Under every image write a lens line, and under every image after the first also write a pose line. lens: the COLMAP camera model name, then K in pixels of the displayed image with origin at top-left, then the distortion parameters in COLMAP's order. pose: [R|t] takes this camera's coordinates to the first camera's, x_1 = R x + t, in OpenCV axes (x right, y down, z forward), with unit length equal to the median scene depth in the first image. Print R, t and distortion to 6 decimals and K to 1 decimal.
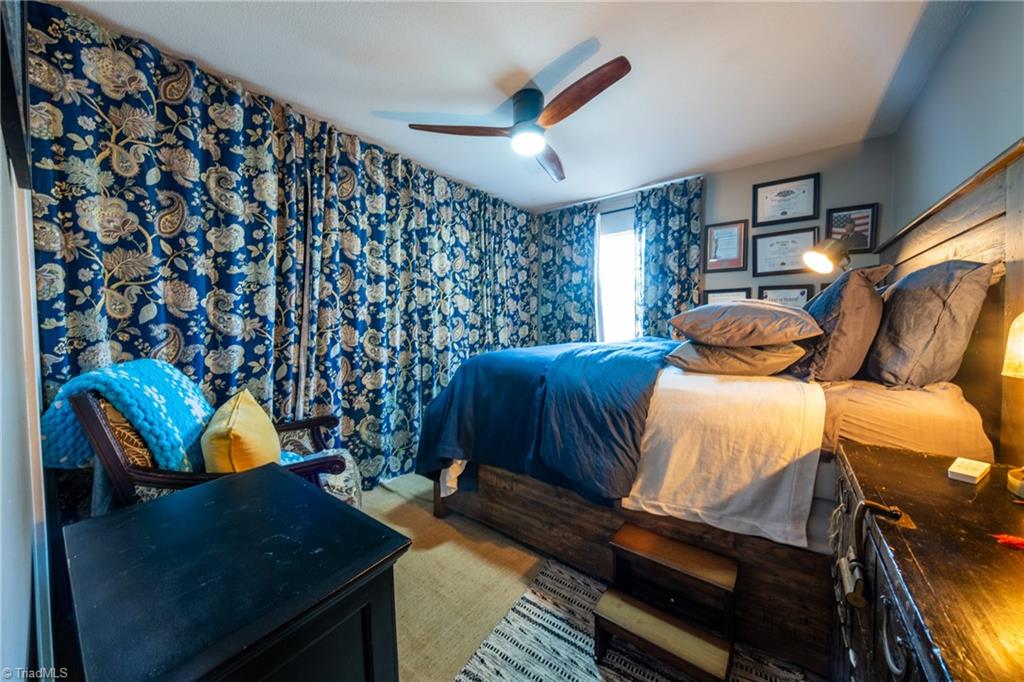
lens RADIAL K [[353.6, 0, 508.1], [0, 353.6, 331.0], [0, 0, 1]] dist [0.040172, -0.021511]
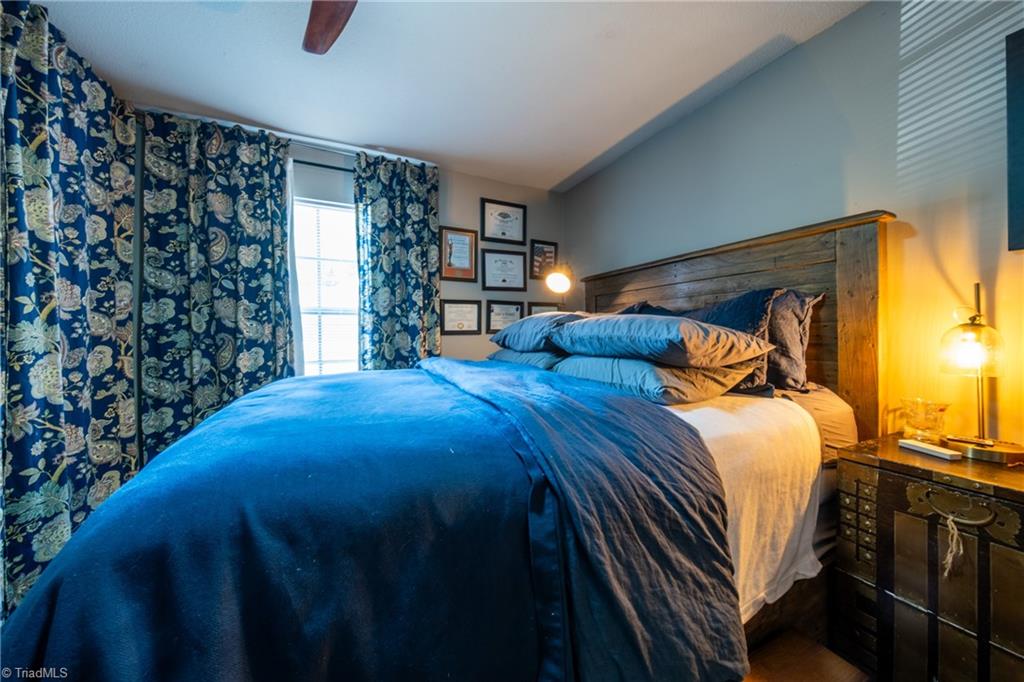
lens RADIAL K [[351.6, 0, 516.7], [0, 351.6, 333.4], [0, 0, 1]] dist [0.015095, -0.009000]
pose [[0.437661, -0.003158, 0.899134, -0.130888], [0.025837, 0.999625, -0.009065, -0.016461], [-0.898769, 0.027199, 0.437579, 0.423450]]
